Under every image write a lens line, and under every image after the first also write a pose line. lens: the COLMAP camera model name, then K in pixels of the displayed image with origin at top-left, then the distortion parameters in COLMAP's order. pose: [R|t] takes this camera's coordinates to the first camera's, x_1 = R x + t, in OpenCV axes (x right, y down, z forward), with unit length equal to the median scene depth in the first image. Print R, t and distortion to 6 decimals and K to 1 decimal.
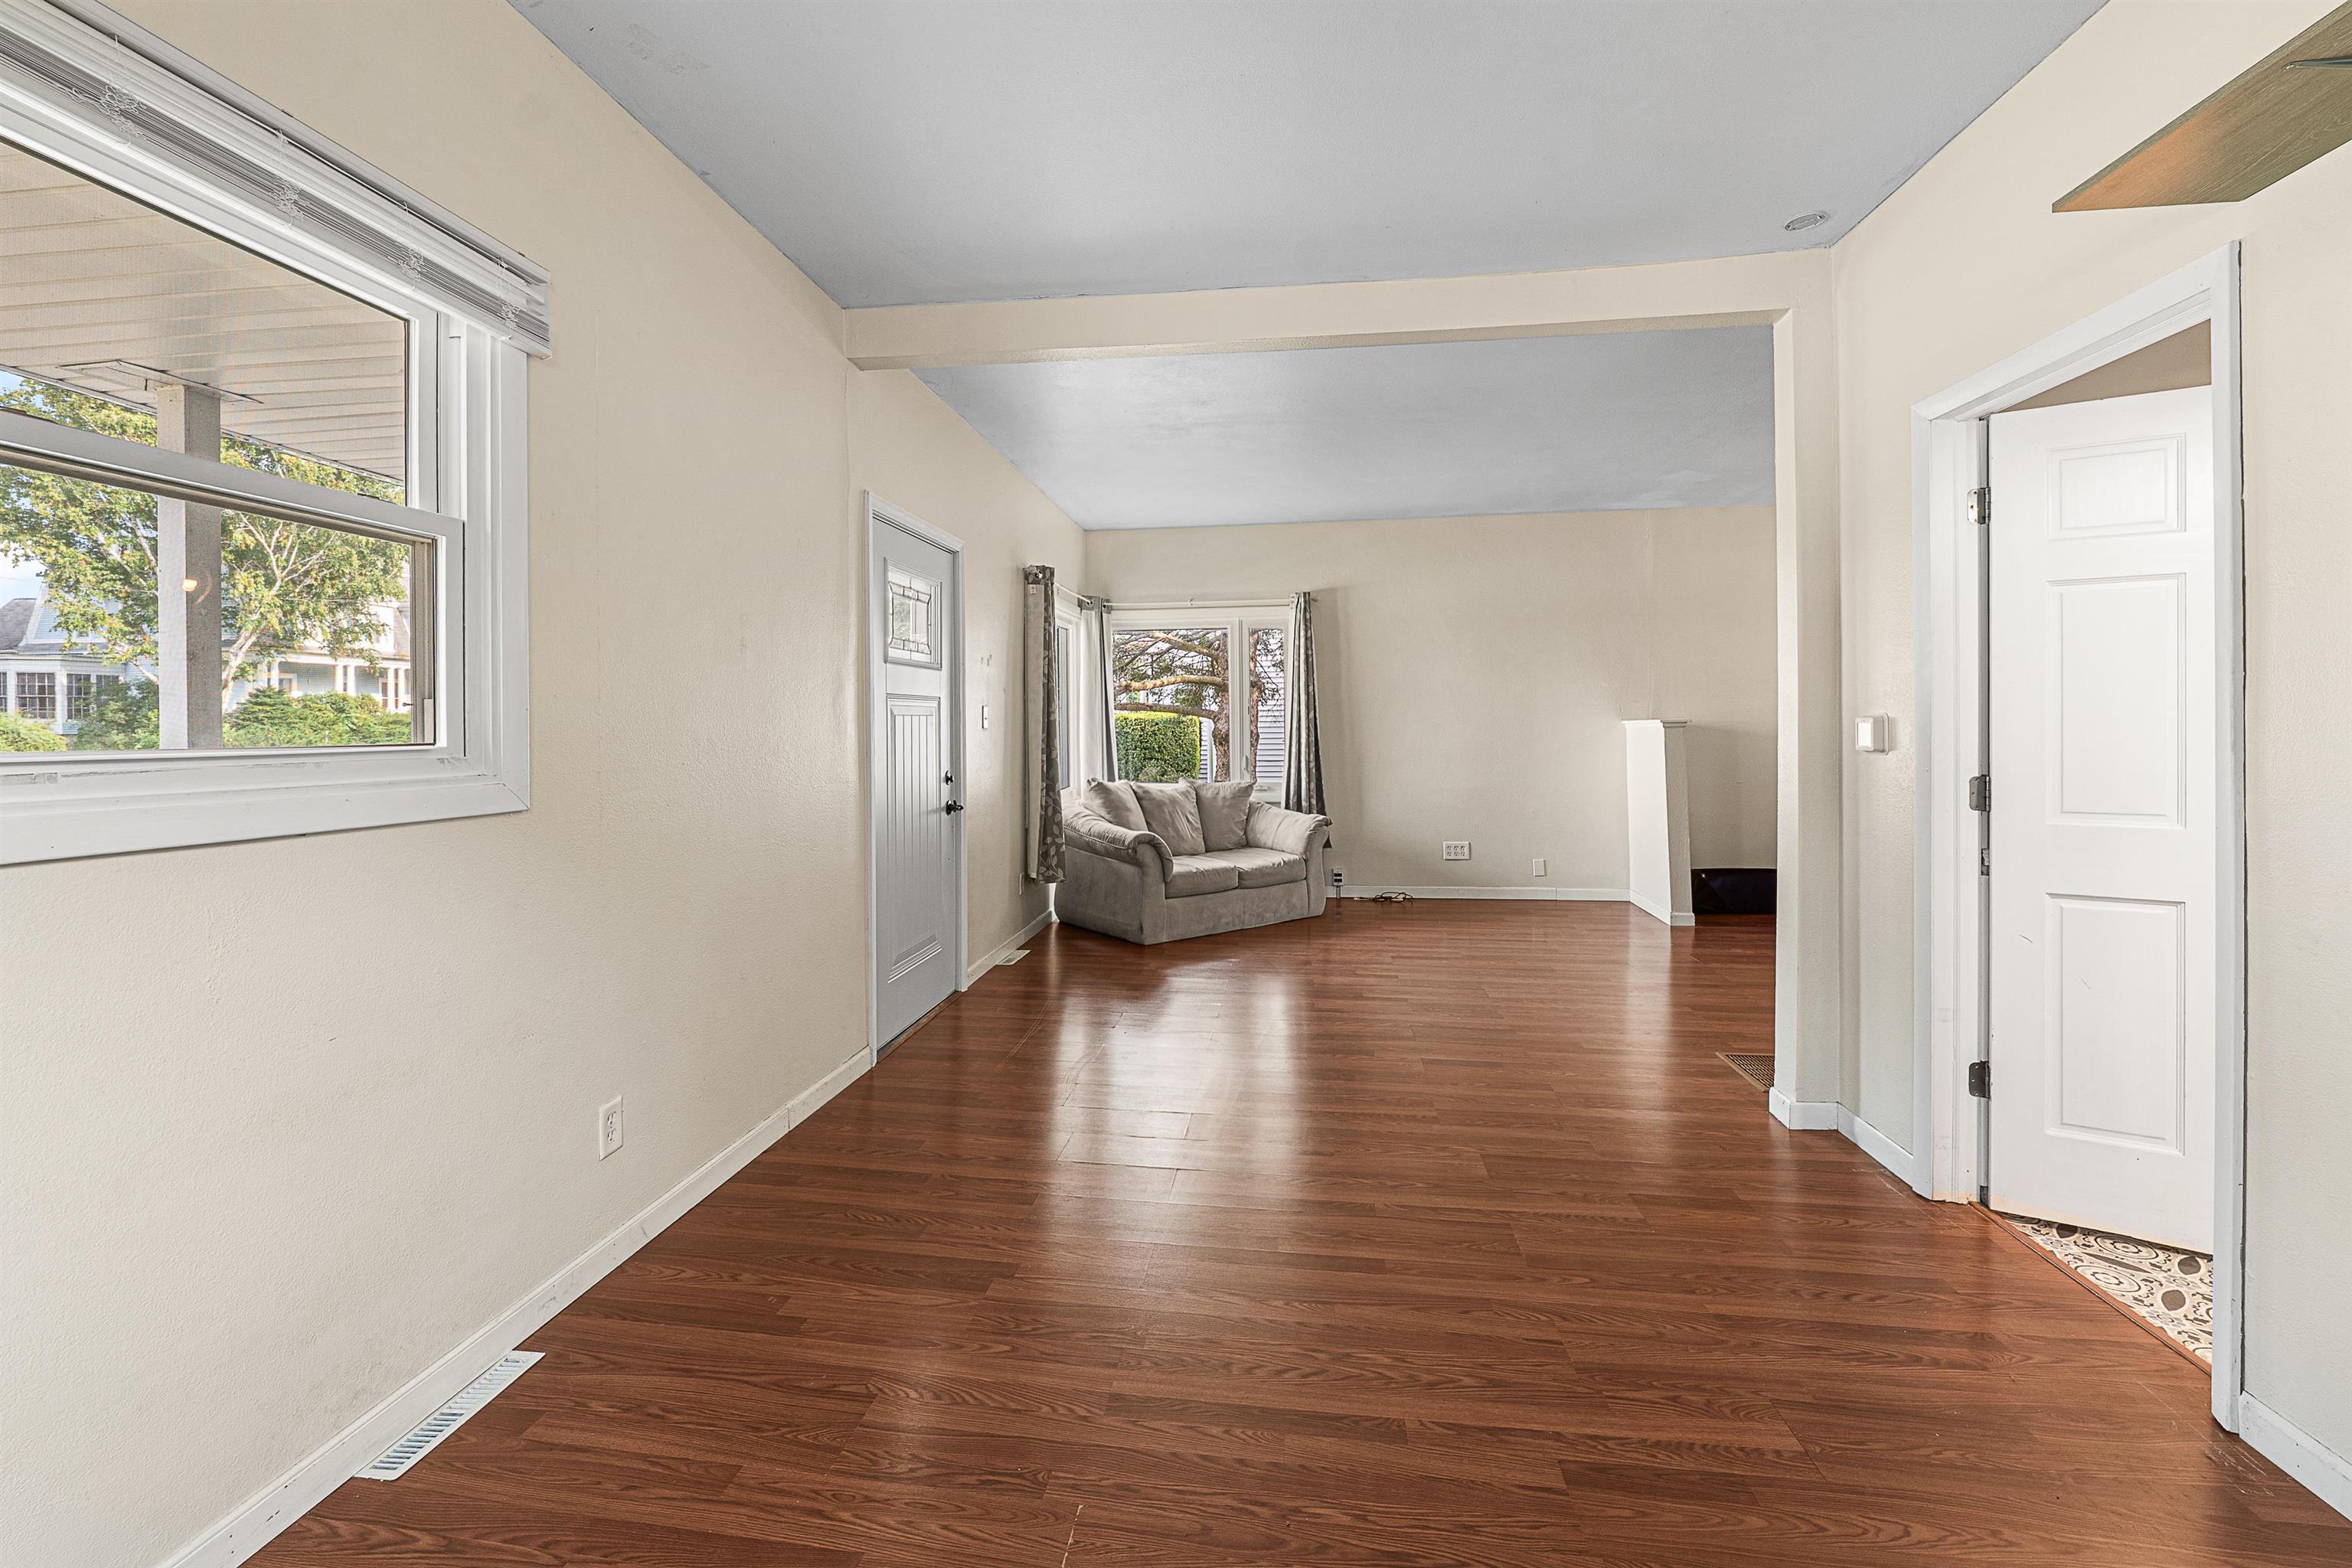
lens RADIAL K [[1024.3, 0, 1144.7], [0, 1024.3, 730.5], [0, 0, 1]] dist [-0.011958, -0.000098]
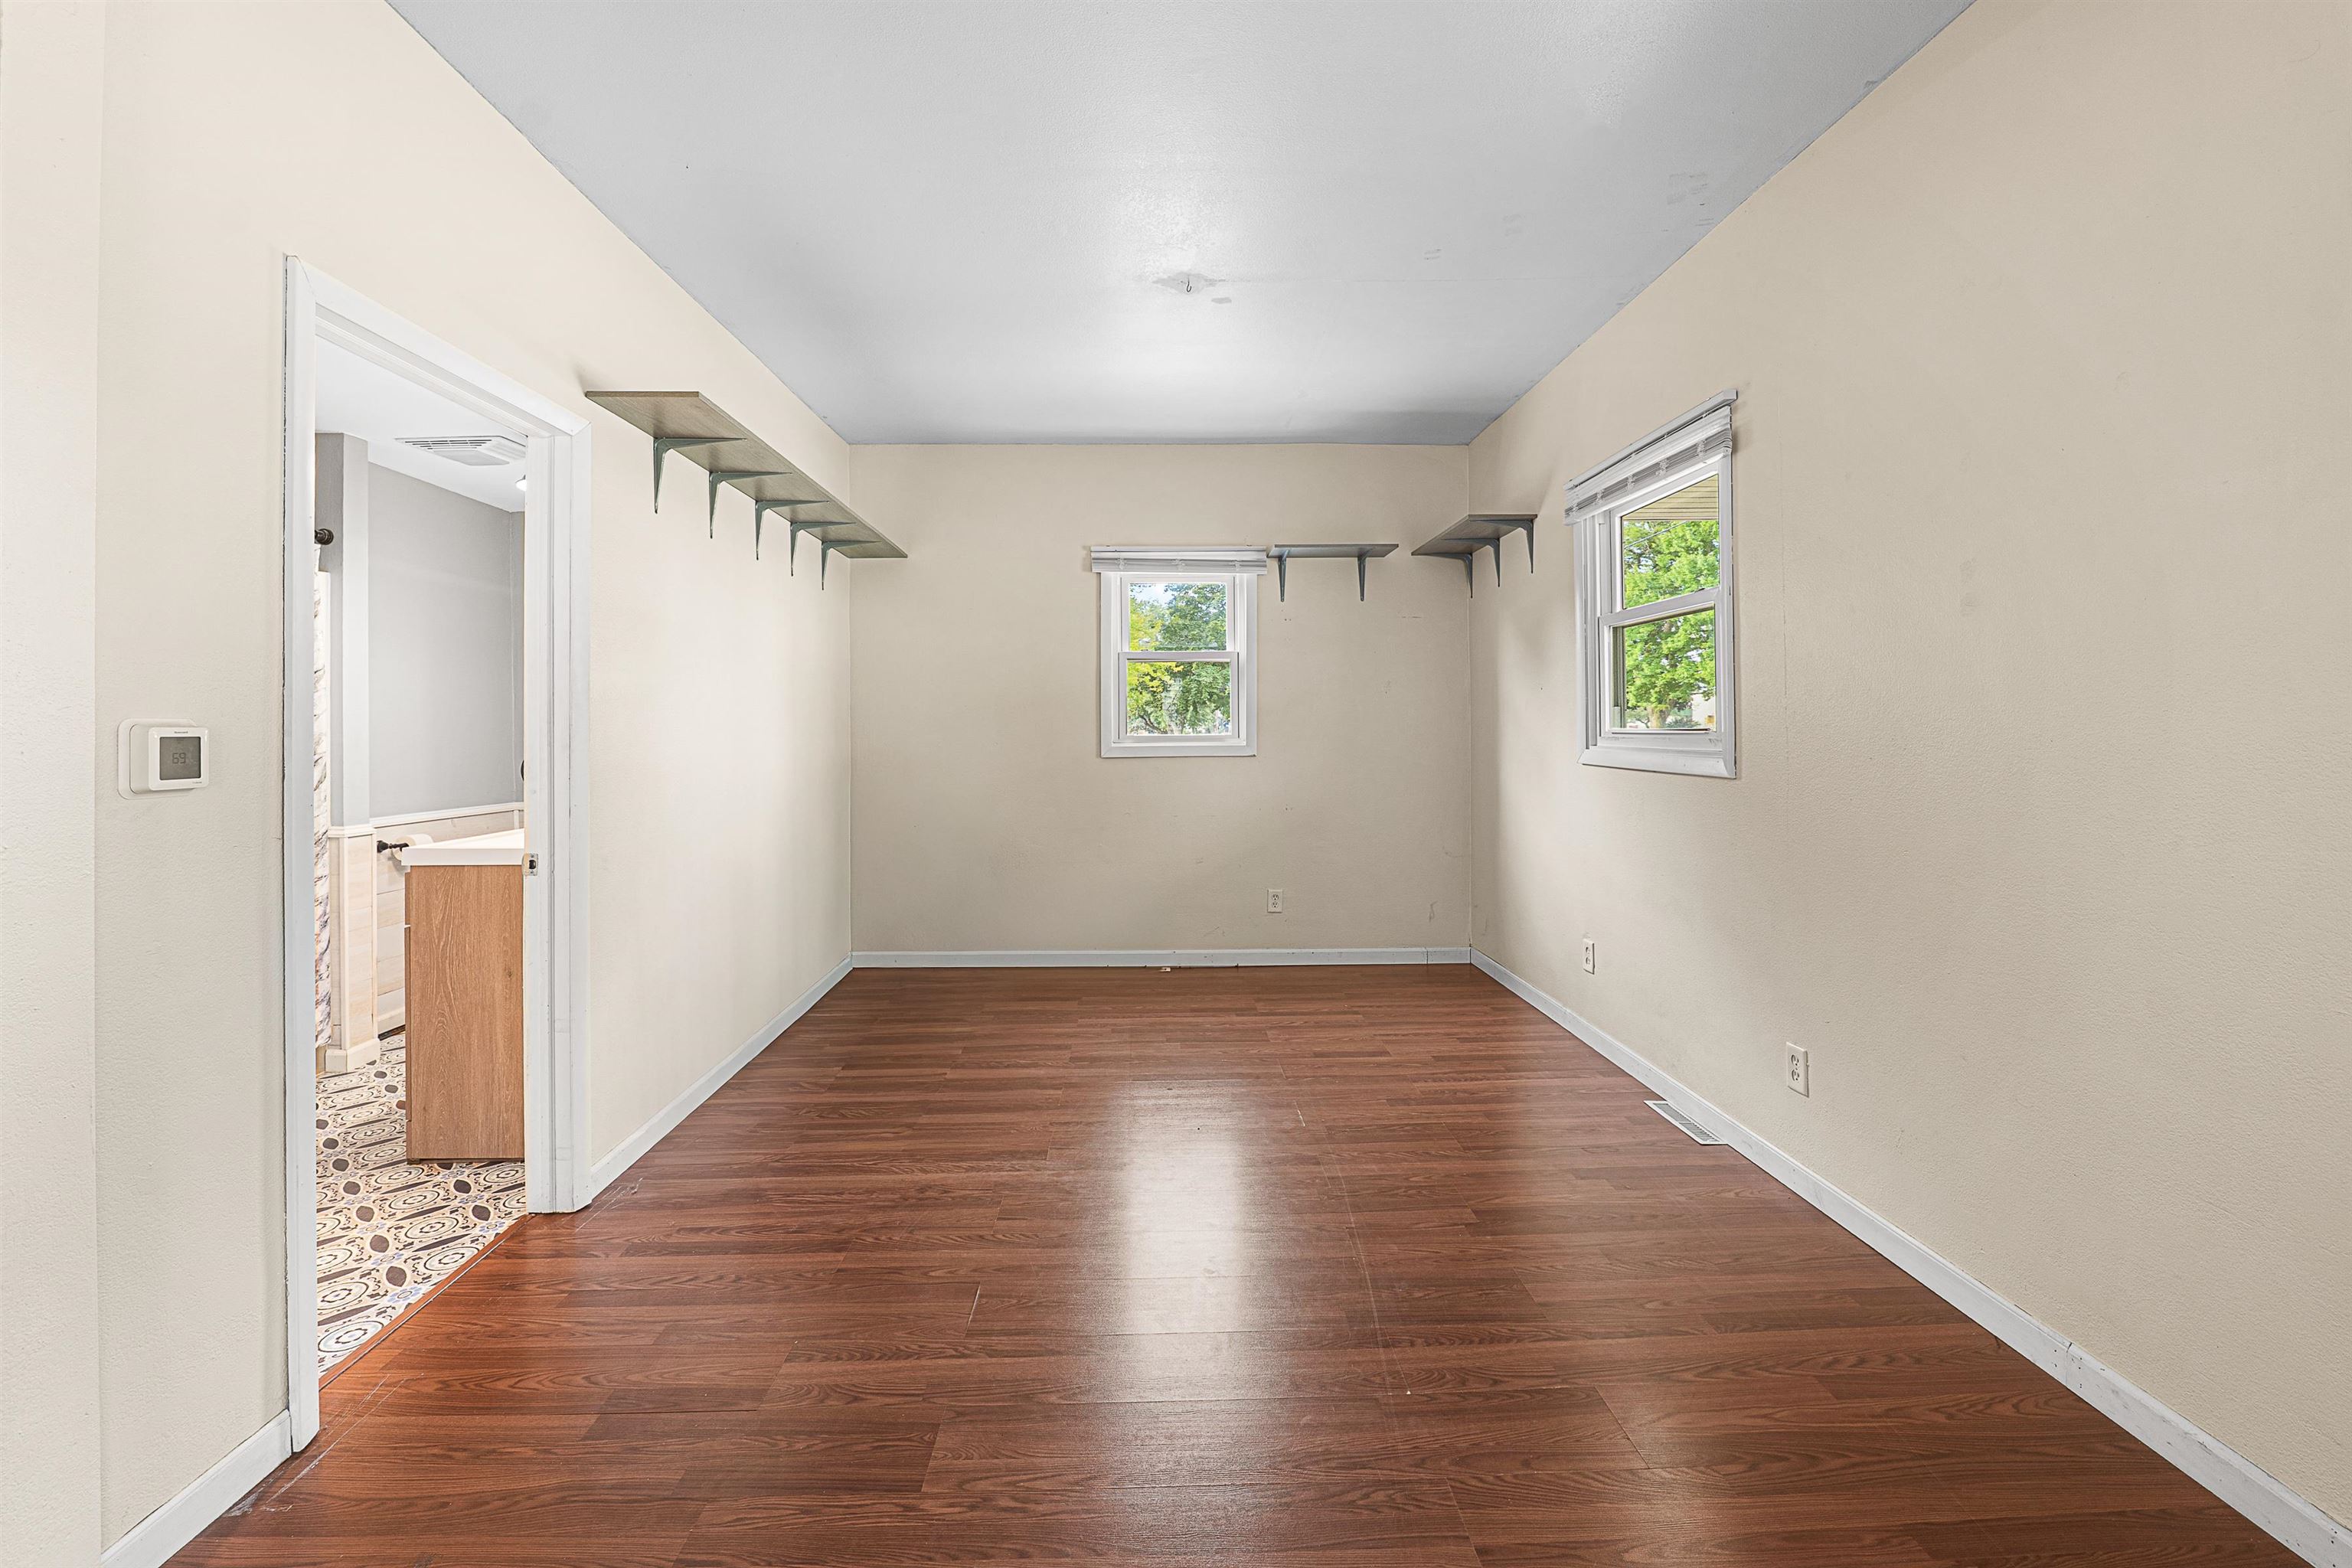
lens RADIAL K [[1024.3, 0, 1177.4], [0, 1024.3, 724.2], [0, 0, 1]] dist [-0.011958, -0.000098]
pose [[-0.983169, 0.013409, -0.182206, 0.375808], [0.013514, 0.999908, 0.000669, -0.007213], [0.182198, -0.001805, -0.983260, 2.075300]]
